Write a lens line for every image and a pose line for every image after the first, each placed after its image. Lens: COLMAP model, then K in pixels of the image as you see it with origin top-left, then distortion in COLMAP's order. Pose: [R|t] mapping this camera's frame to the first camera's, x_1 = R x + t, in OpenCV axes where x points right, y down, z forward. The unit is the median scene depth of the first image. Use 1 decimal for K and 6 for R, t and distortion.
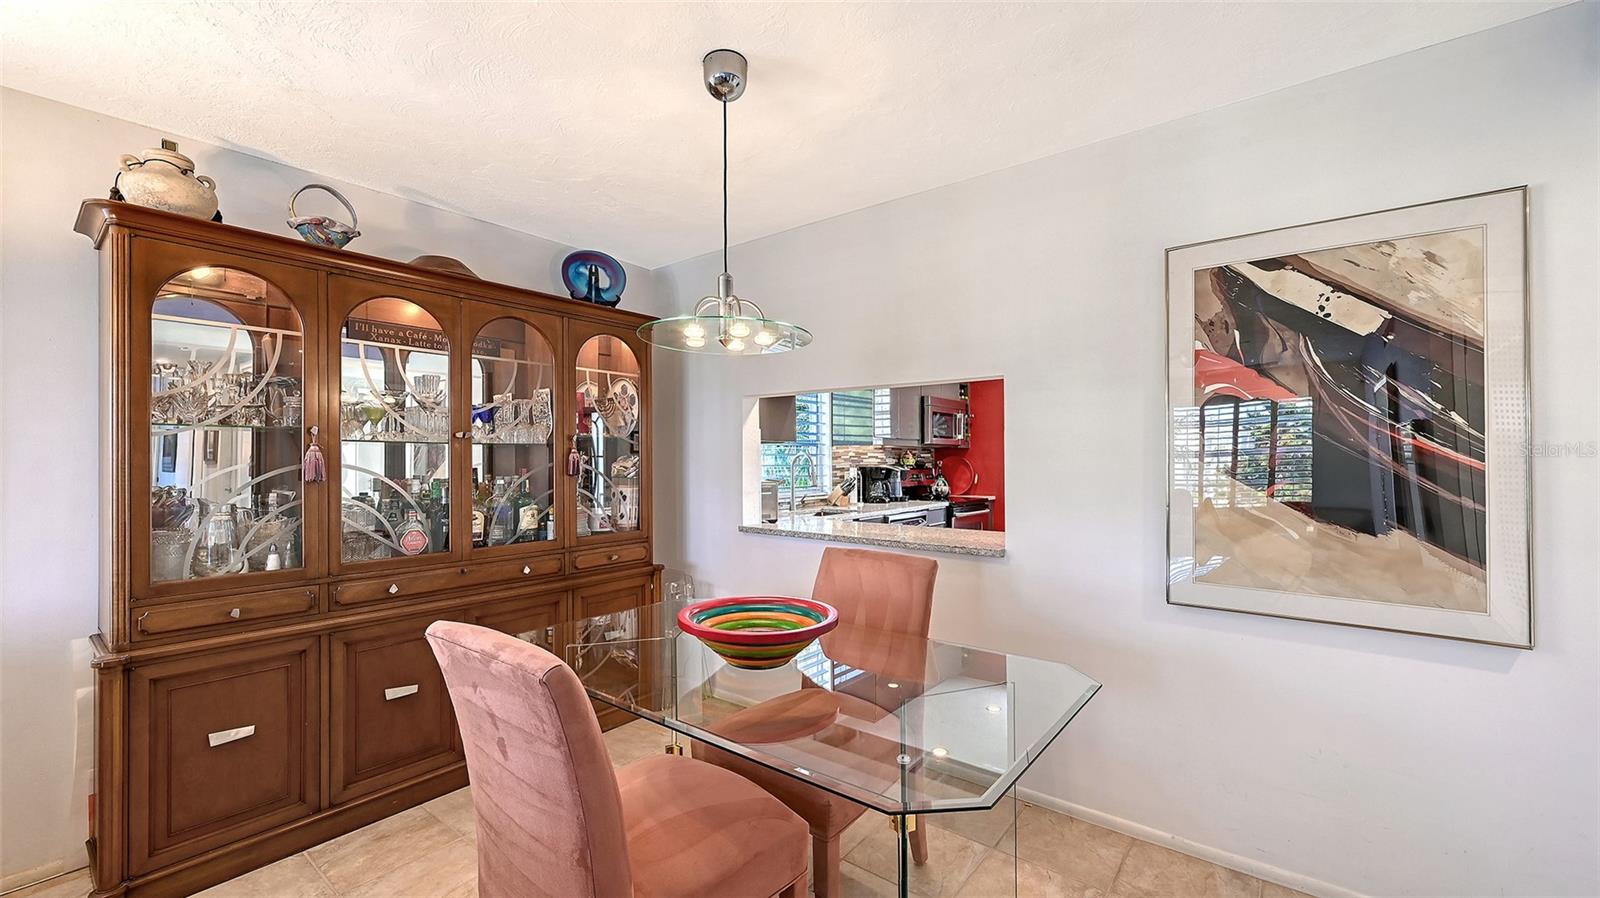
lens RADIAL K [[637.7, 0, 799.2], [0, 637.7, 447.3], [0, 0, 1]] dist [-0.002322, -0.000162]
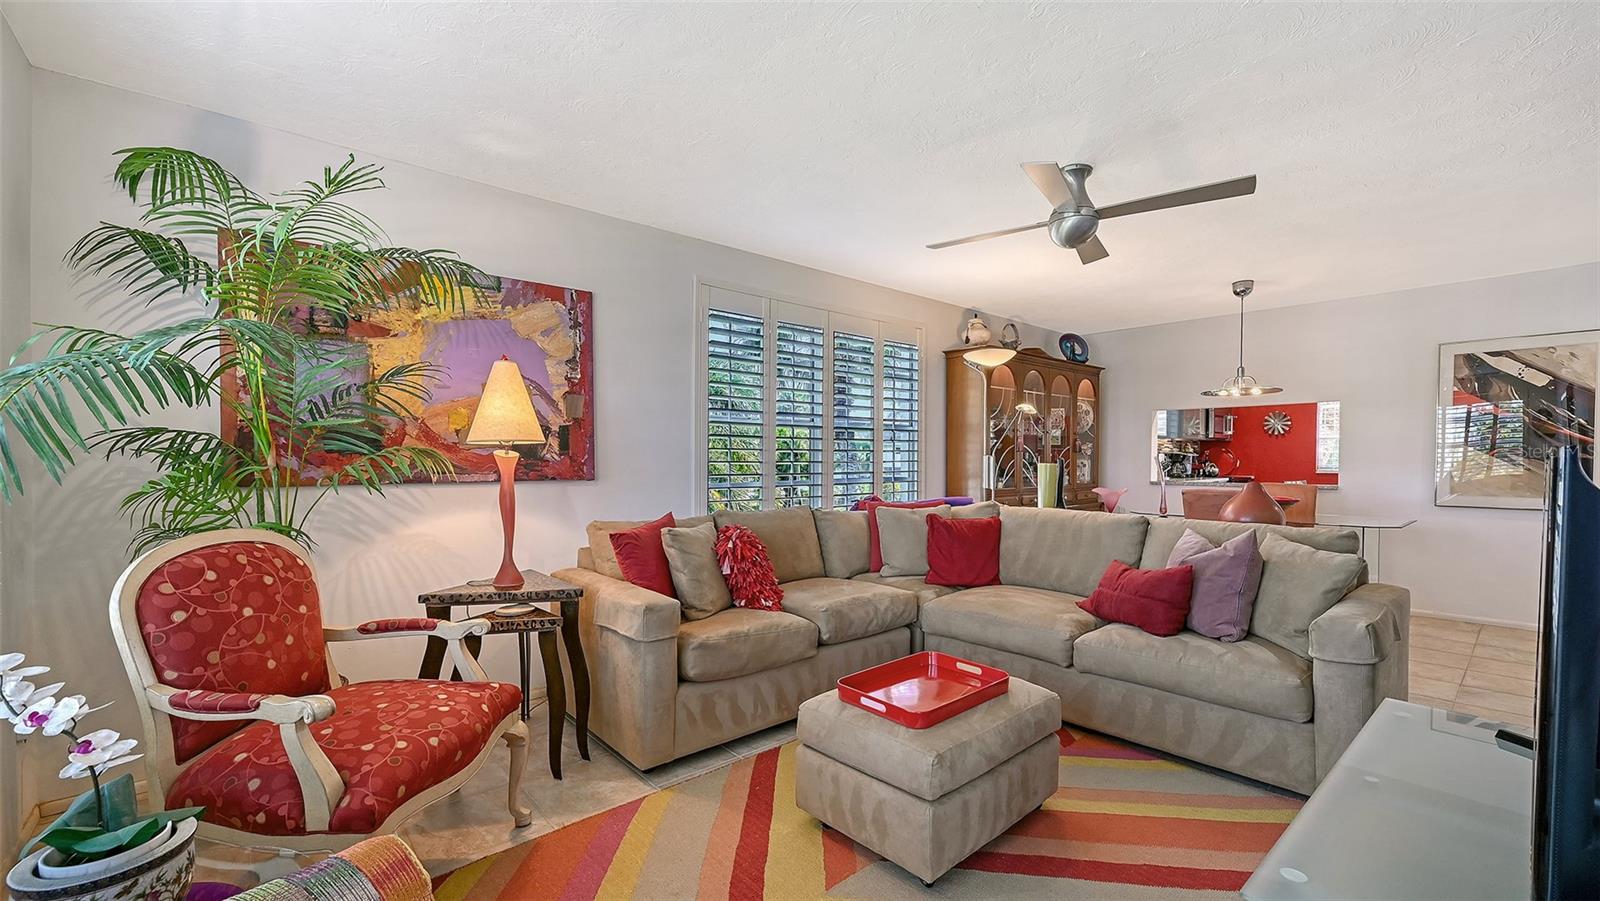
lens RADIAL K [[662.9, 0, 806.3], [0, 662.9, 470.4], [0, 0, 1]] dist [0.014692, 0.000109]
pose [[0.985598, 0.004128, -0.169053, -1.226046], [0.001693, 0.999411, 0.034276, 0.041876], [0.169095, -0.034069, 0.985011, -1.729895]]
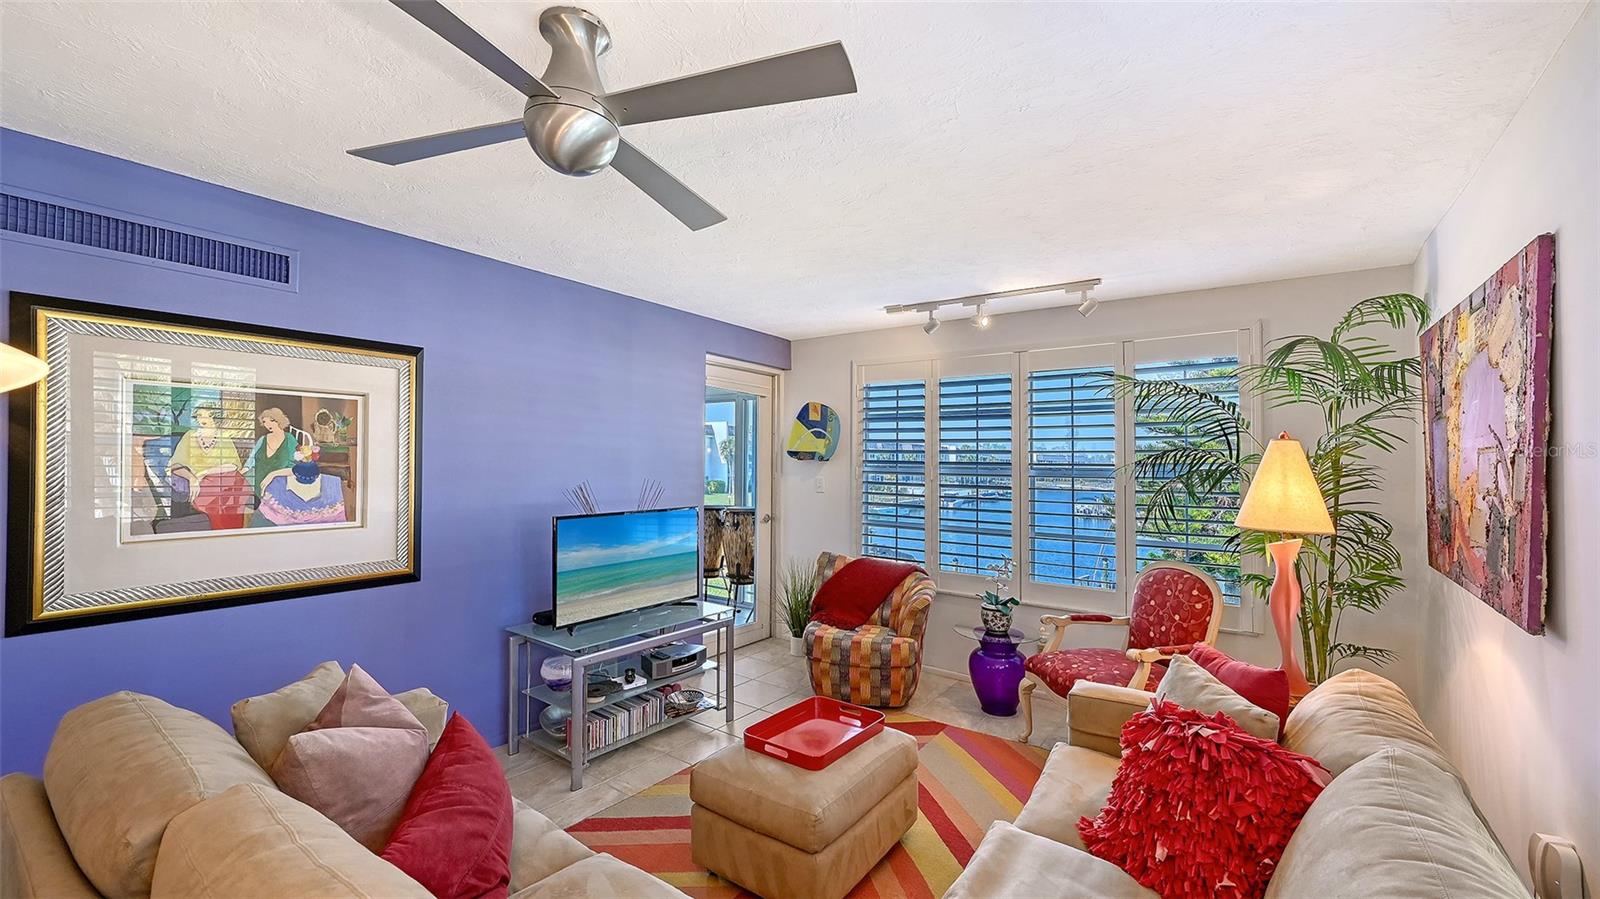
lens RADIAL K [[637.7, 0, 799.2], [0, 637.7, 447.8], [0, 0, 1]] dist [-0.002322, -0.000162]
pose [[-0.999543, -0.016661, -0.025239, -1.162057], [-0.015725, 0.999197, -0.036859, -0.059719], [0.025832, -0.036445, -0.999002, 0.605447]]
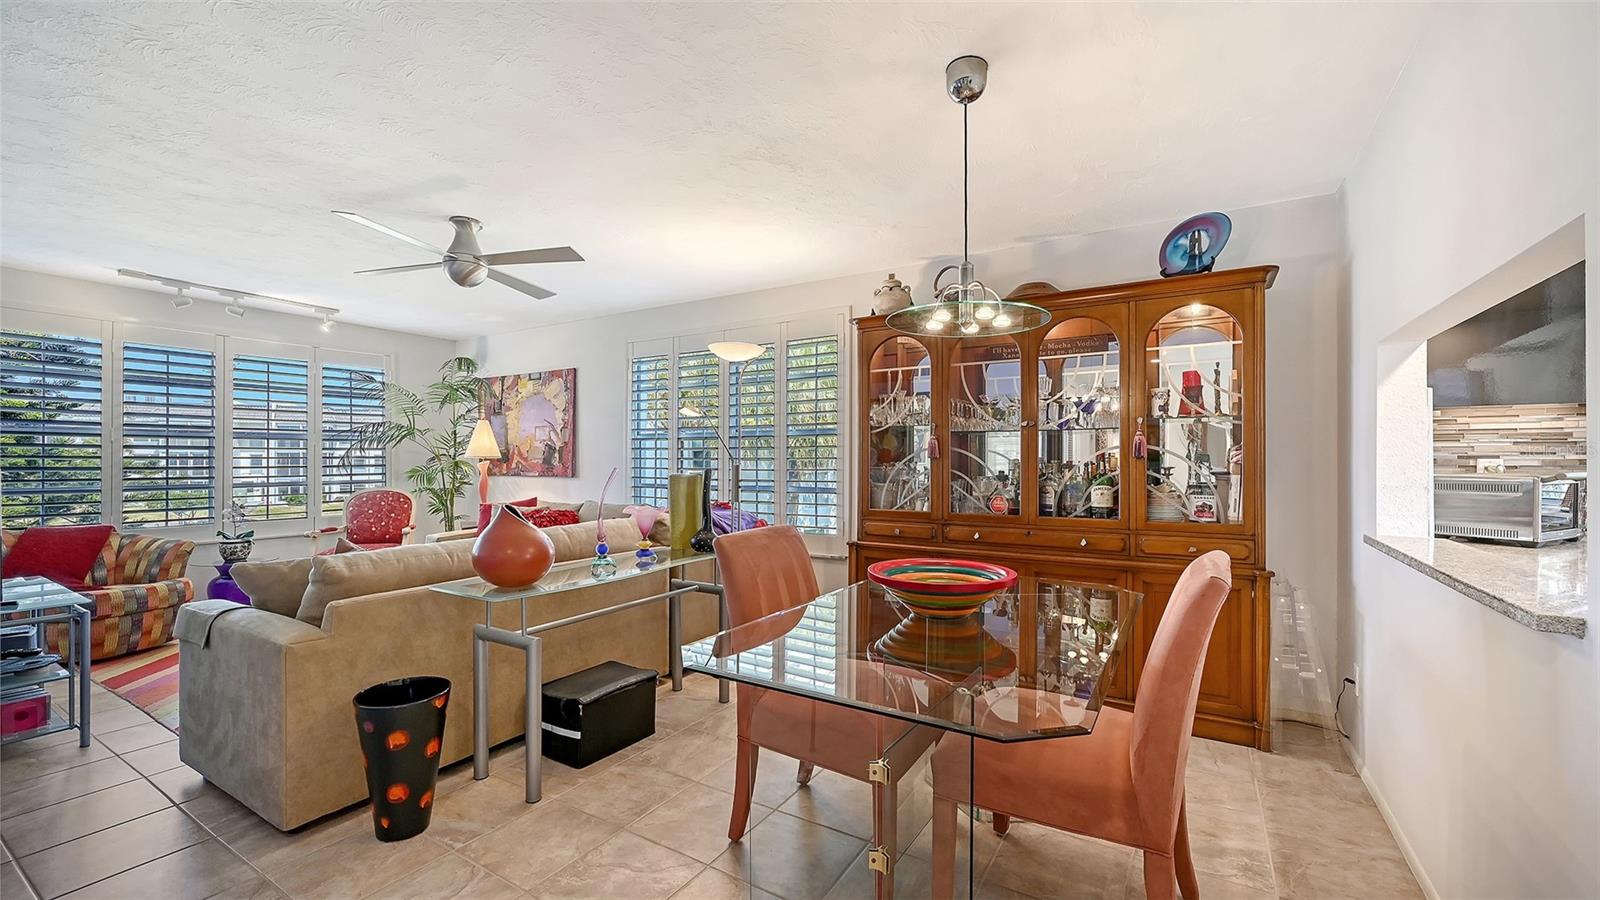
lens RADIAL K [[637.7, 0, 799.2], [0, 637.7, 448.3], [0, 0, 1]] dist [-0.002322, -0.000162]
pose [[0.116037, -0.019599, -0.993052, 0.828209], [0.011866, 0.999761, -0.018344, 0.058857], [0.993174, -0.009655, 0.116242, 0.517919]]
